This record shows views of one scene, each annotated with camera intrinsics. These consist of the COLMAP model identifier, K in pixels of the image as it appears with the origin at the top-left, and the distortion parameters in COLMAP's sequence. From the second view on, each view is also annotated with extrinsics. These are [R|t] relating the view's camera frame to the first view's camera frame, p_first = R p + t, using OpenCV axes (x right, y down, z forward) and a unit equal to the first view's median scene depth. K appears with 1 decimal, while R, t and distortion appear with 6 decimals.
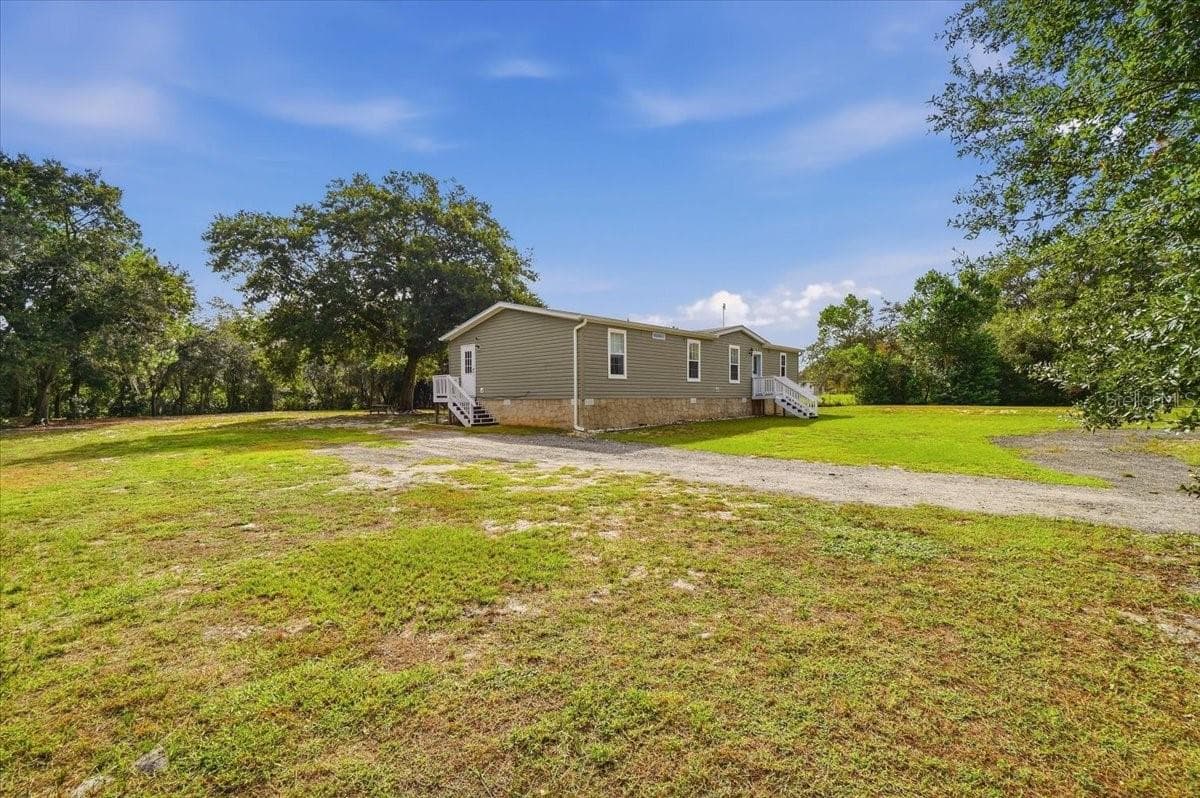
lens RADIAL K [[525.1, 0, 596.7], [0, 525.1, 393.2], [0, 0, 1]] dist [-0.004412, 0.000569]
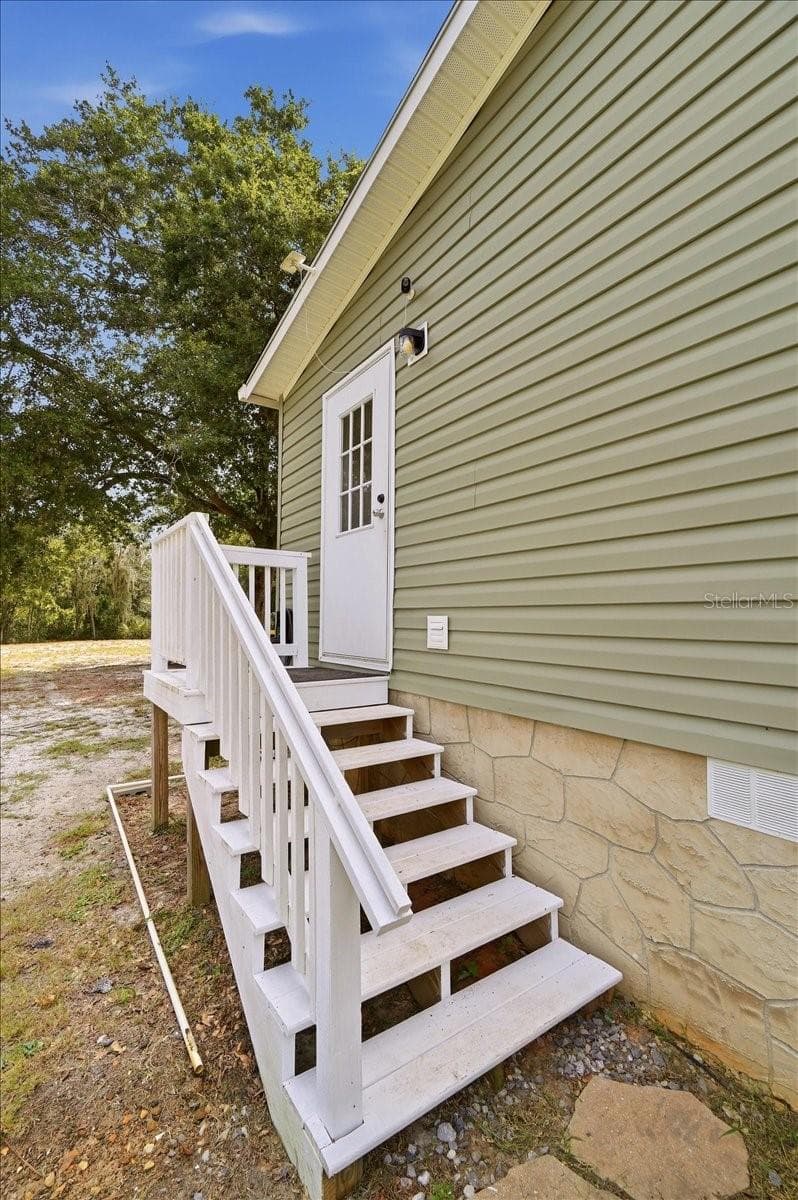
lens RADIAL K [[525.1, 0, 399.0], [0, 525.1, 600.0], [0, 0, 1]] dist [-0.004412, 0.000569]
pose [[0.975519, 0.003832, -0.219882, -0.193412], [-0.005805, 0.999948, -0.008327, -0.012576], [0.219838, 0.009400, 0.975491, 0.840570]]
